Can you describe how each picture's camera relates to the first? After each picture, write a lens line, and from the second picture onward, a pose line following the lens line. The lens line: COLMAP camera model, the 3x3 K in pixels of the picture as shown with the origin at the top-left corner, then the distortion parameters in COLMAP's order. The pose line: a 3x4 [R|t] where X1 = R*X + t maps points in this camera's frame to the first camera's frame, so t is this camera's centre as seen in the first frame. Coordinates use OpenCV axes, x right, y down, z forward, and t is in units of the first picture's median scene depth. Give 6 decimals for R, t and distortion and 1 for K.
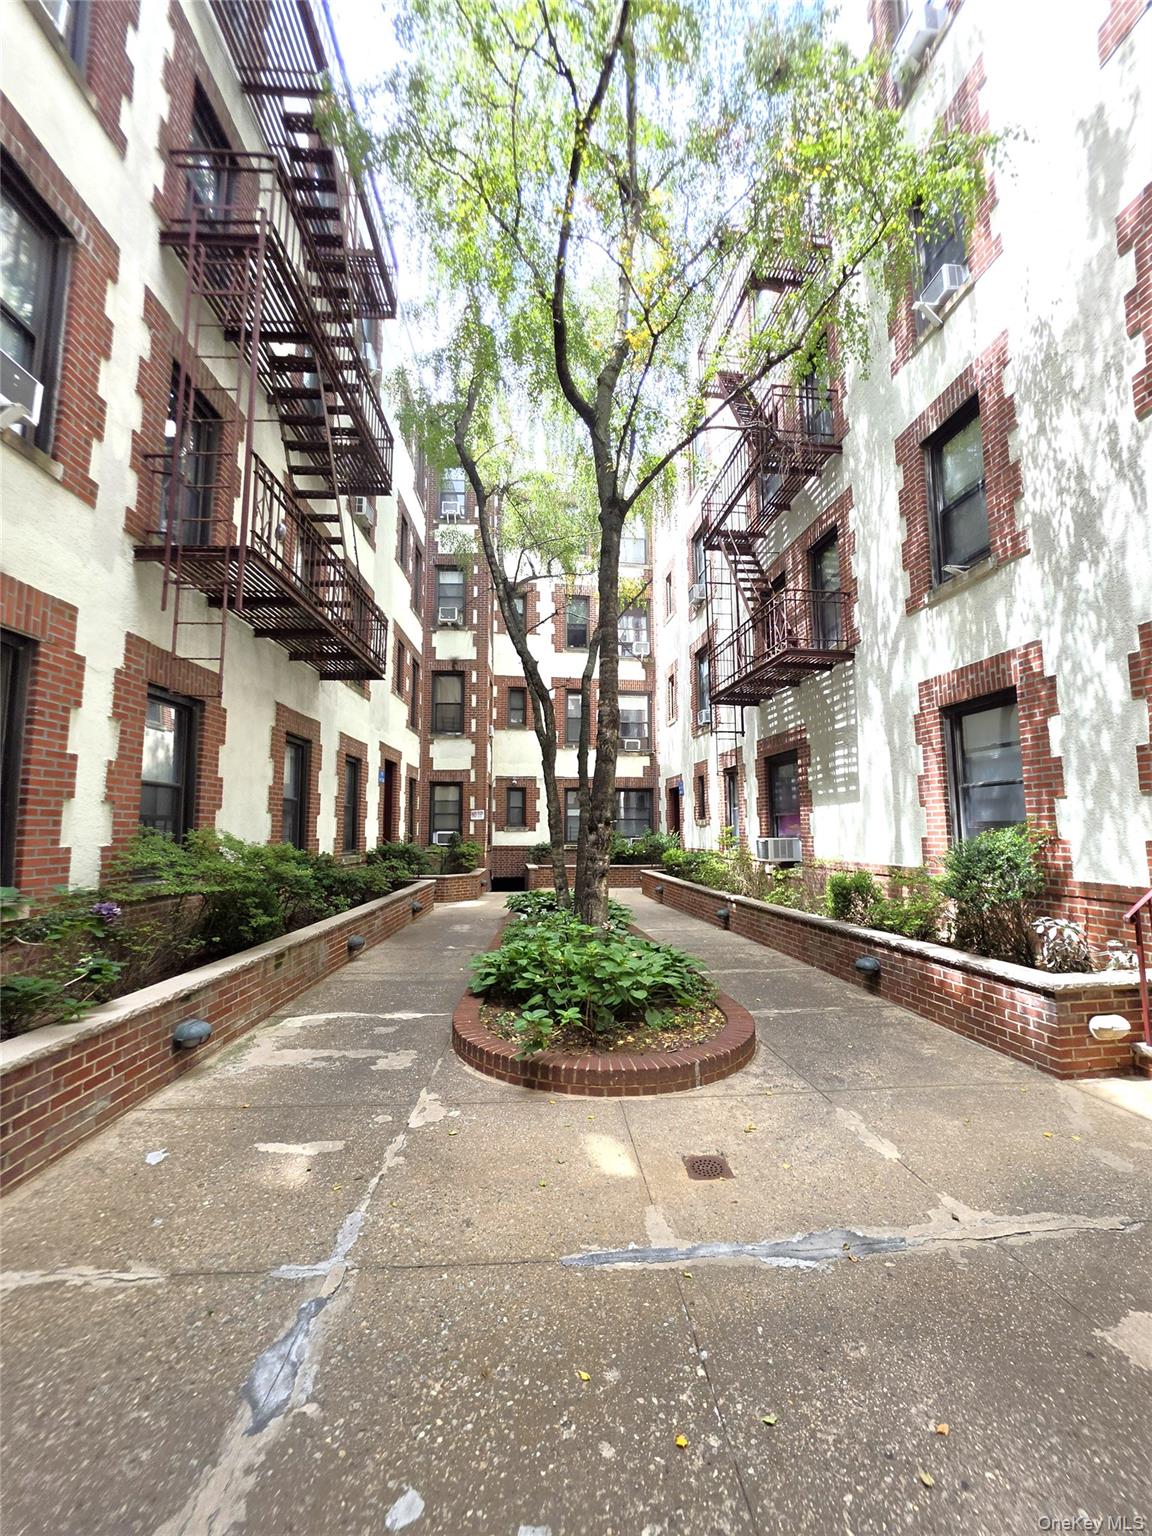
lens RADIAL K [[627.2, 0, 598.6], [0, 627.2, 772.9], [0, 0, 1]] dist [-0.000209, 0.002951]
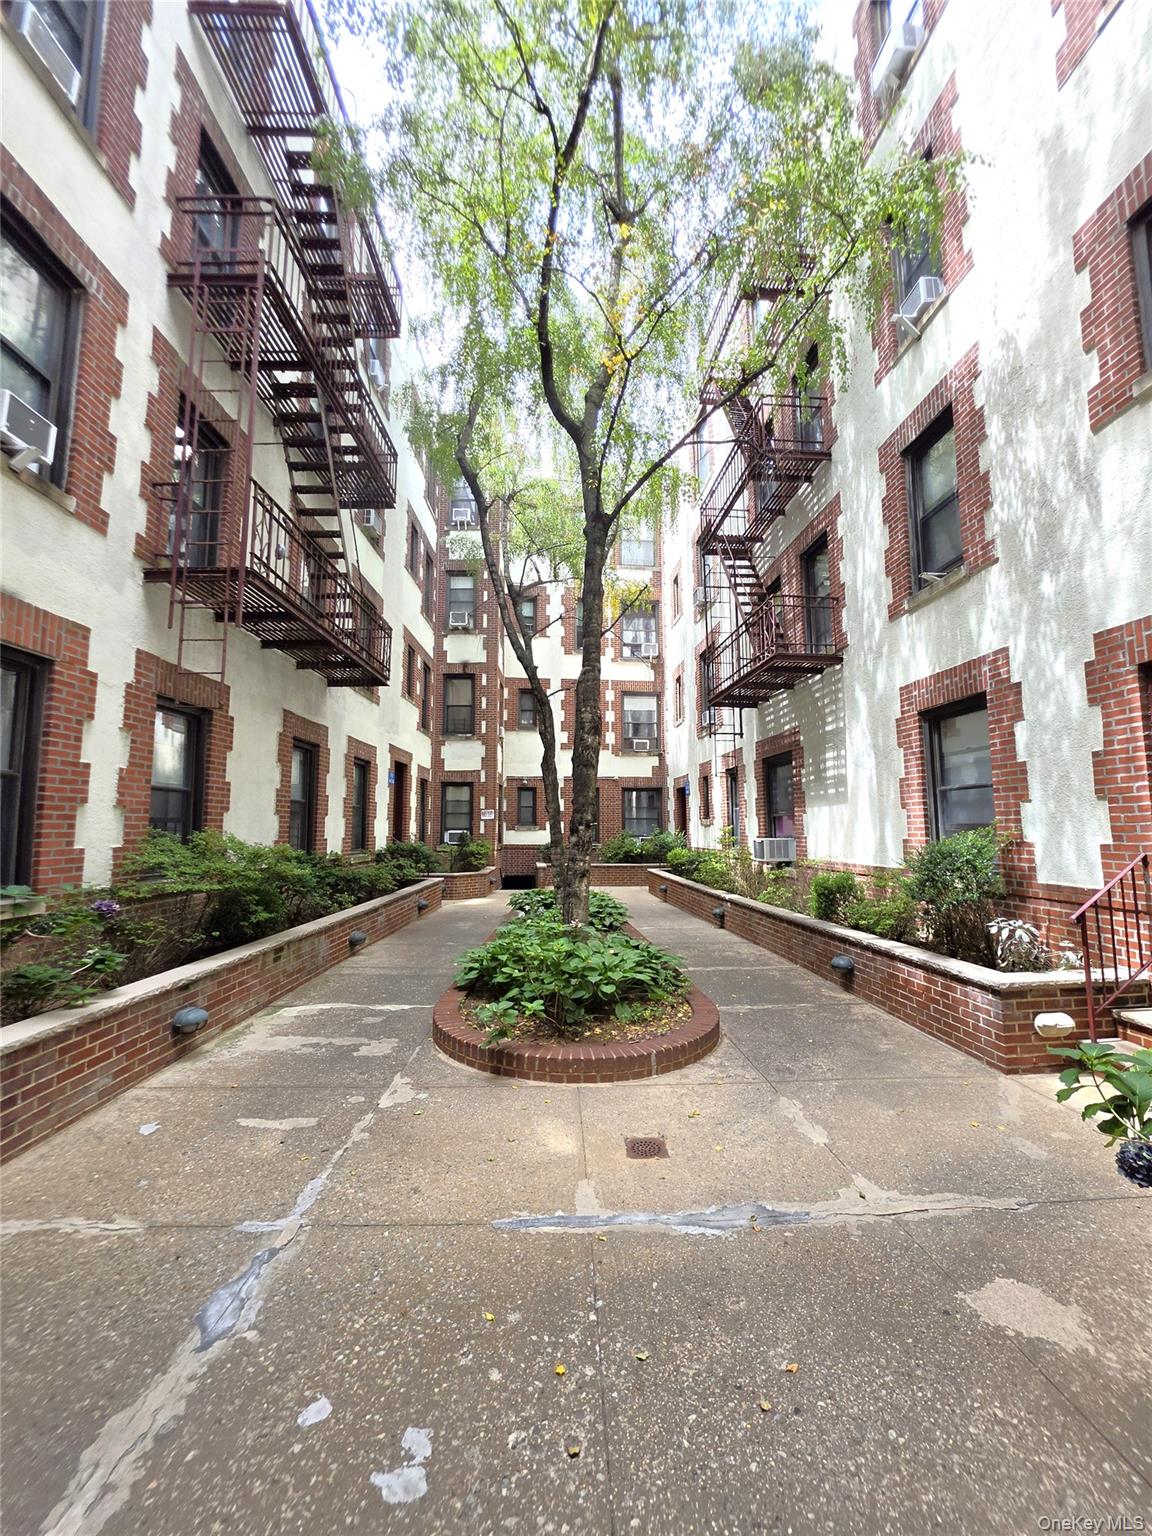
lens RADIAL K [[627.2, 0, 598.6], [0, 627.2, 772.9], [0, 0, 1]] dist [-0.000209, 0.002951]
pose [[0.999269, -0.002108, -0.038164, 0.085984], [0.002225, 0.999993, 0.003034, -0.013036], [0.038157, -0.003117, 0.999267, -0.051189]]
